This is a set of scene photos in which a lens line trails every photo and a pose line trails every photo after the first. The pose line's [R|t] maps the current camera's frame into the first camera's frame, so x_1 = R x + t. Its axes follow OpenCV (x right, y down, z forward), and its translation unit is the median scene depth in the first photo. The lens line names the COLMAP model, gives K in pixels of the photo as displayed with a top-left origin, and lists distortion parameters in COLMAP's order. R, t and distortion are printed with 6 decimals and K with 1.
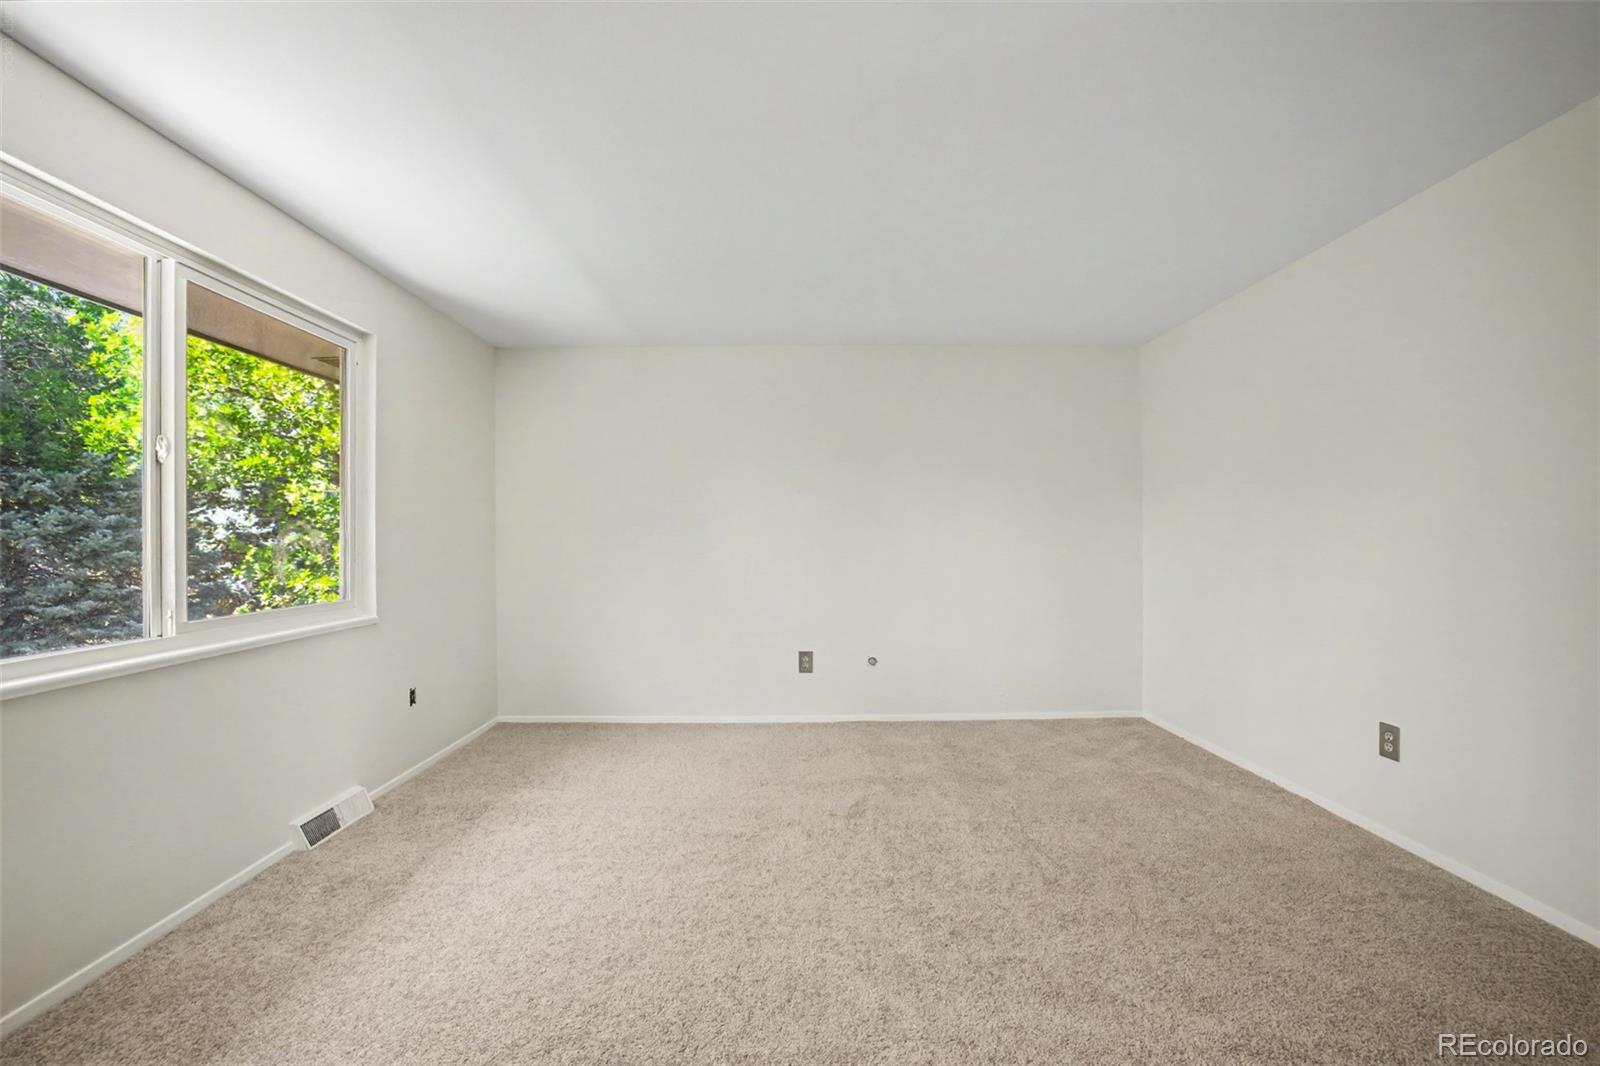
lens RADIAL K [[717.2, 0, 788.2], [0, 717.2, 533.7], [0, 0, 1]] dist [-0.027796, 0.004053]
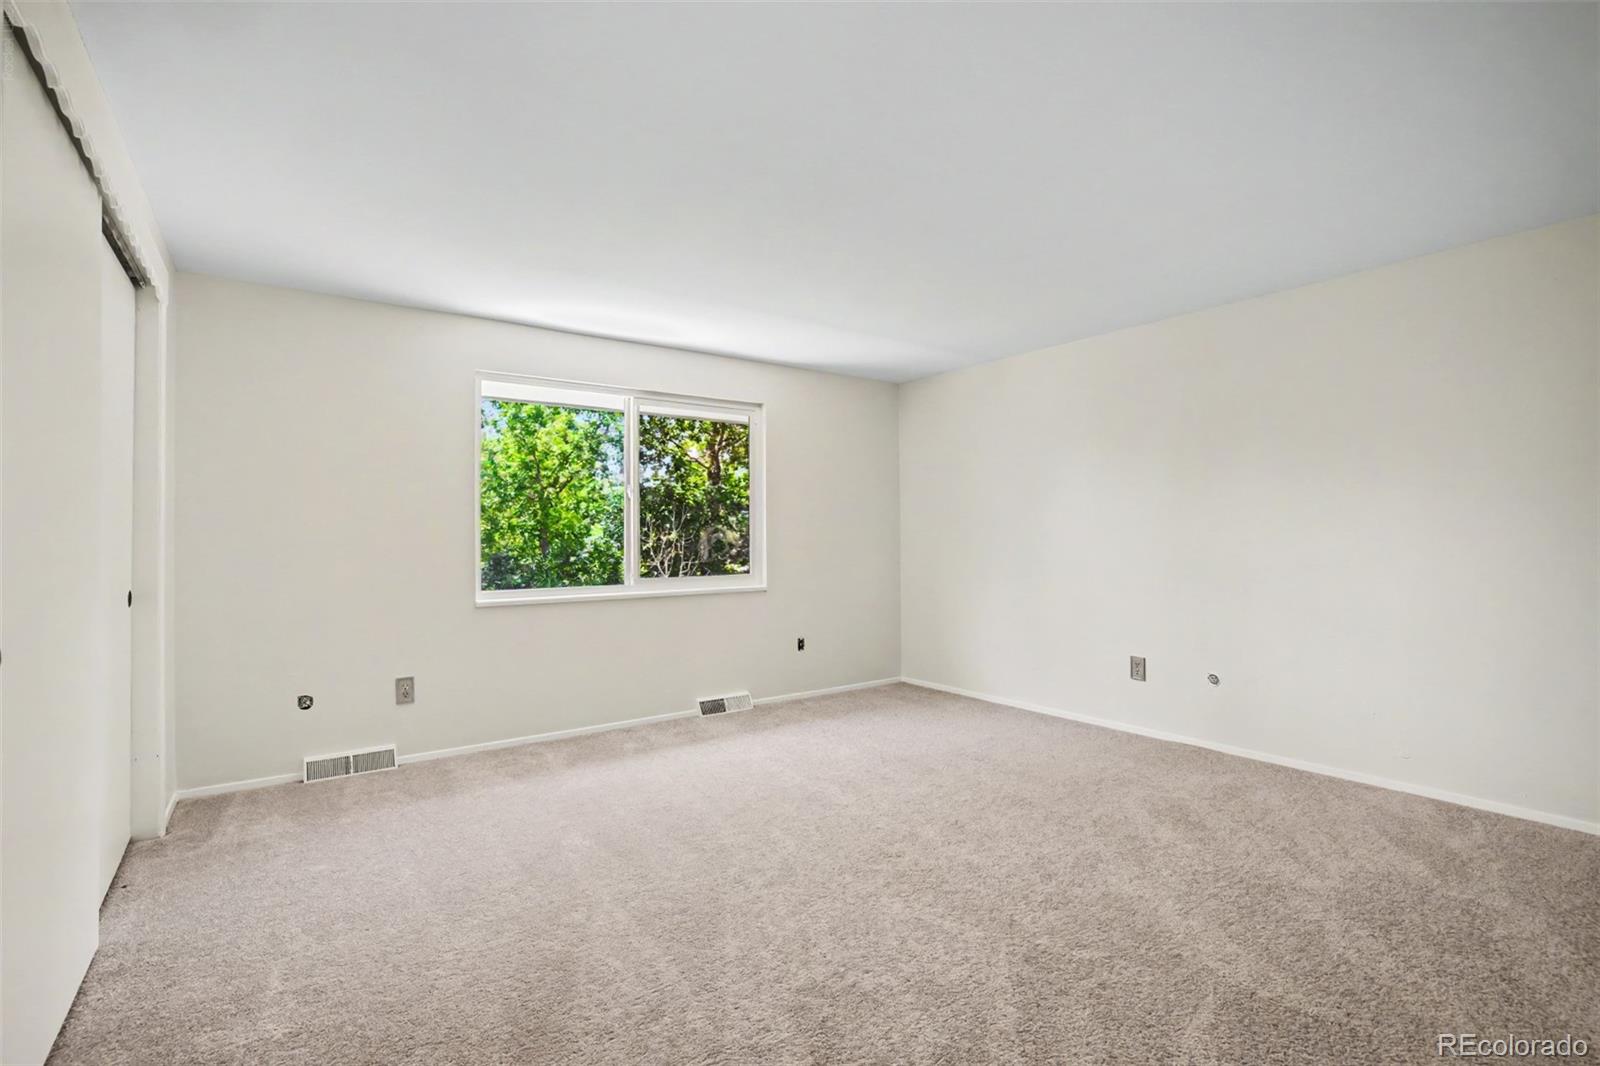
lens RADIAL K [[717.2, 0, 783.0], [0, 717.2, 531.7], [0, 0, 1]] dist [-0.027796, 0.004053]
pose [[0.577964, -0.005835, -0.816041, 0.667551], [0.001646, 0.999981, -0.005984, 0.007401], [0.816061, 0.002116, 0.577963, 0.122333]]
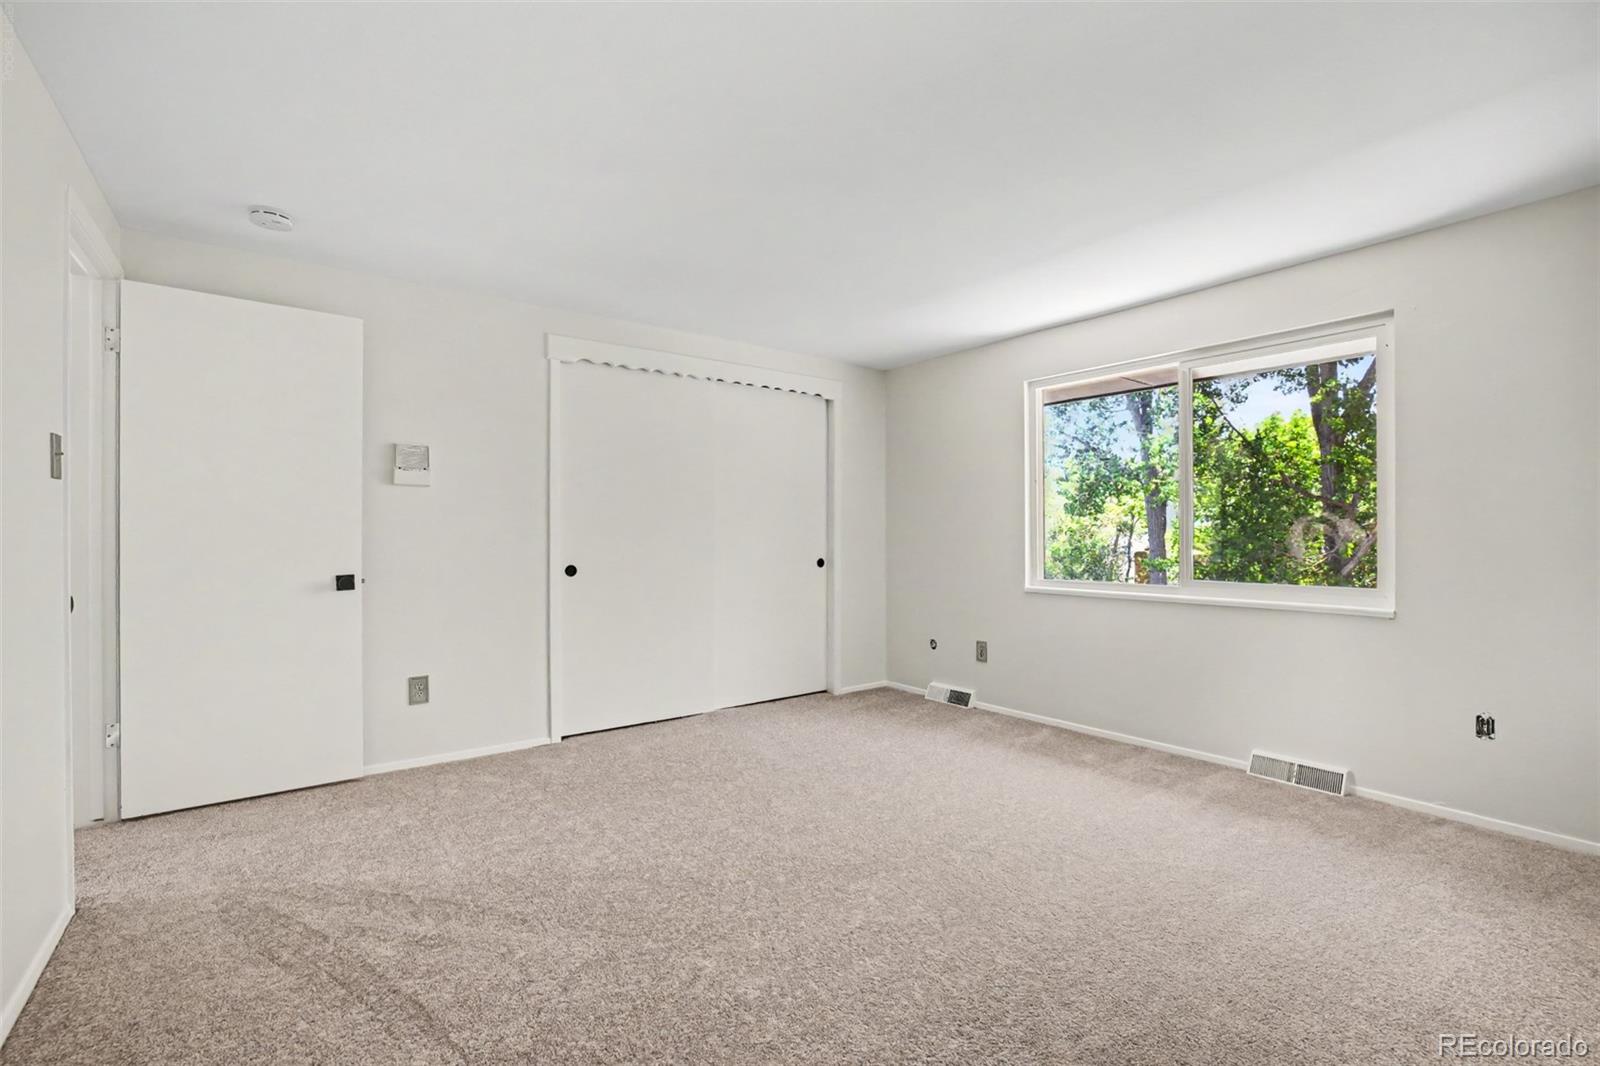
lens RADIAL K [[717.2, 0, 808.2], [0, 717.2, 539.2], [0, 0, 1]] dist [-0.027796, 0.004053]
pose [[-0.791851, -0.009602, -0.610639, 0.552339], [-0.011592, 0.999933, -0.000692, 0.031317], [0.610604, 0.006531, -0.791909, 1.187138]]
